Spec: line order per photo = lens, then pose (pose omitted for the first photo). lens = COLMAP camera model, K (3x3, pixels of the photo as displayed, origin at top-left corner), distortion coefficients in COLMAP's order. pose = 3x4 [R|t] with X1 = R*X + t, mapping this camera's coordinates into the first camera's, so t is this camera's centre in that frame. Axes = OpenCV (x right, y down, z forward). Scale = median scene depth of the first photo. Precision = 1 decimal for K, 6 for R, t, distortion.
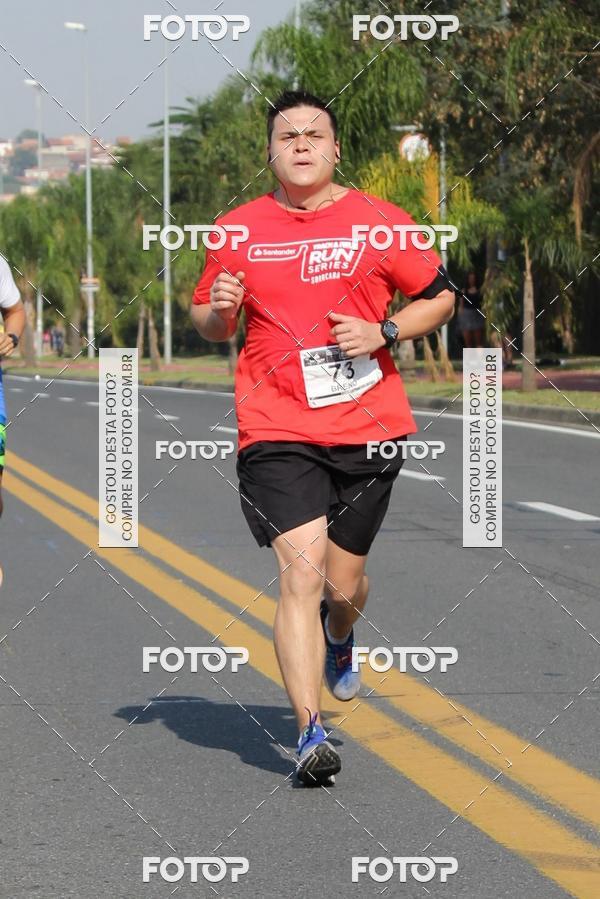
lens RADIAL K [[5988.3, 0, 299.3], [0, 5988.3, 578.2], [0, 0, 1]] dist [-1.375598, 45.182097]
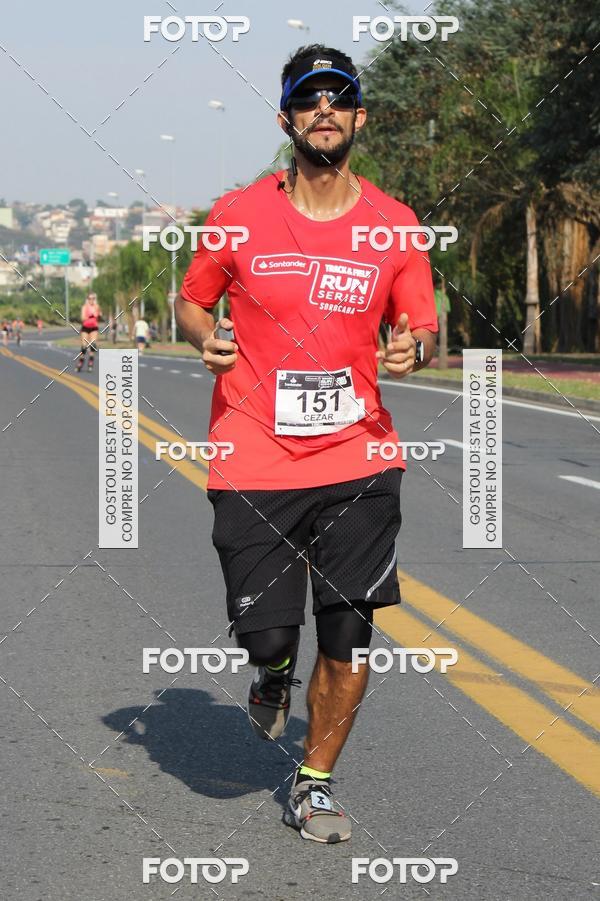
lens RADIAL K [[4092.0, 0, 160.2], [0, 4092.0, 450.3], [0, 0, 1]] dist [-1.380471, 15.600171]
pose [[0.999120, 0.021338, -0.036110, 0.002202], [-0.021786, 0.999690, -0.012050, 0.005773], [0.035841, 0.012826, 0.999275, -0.108399]]
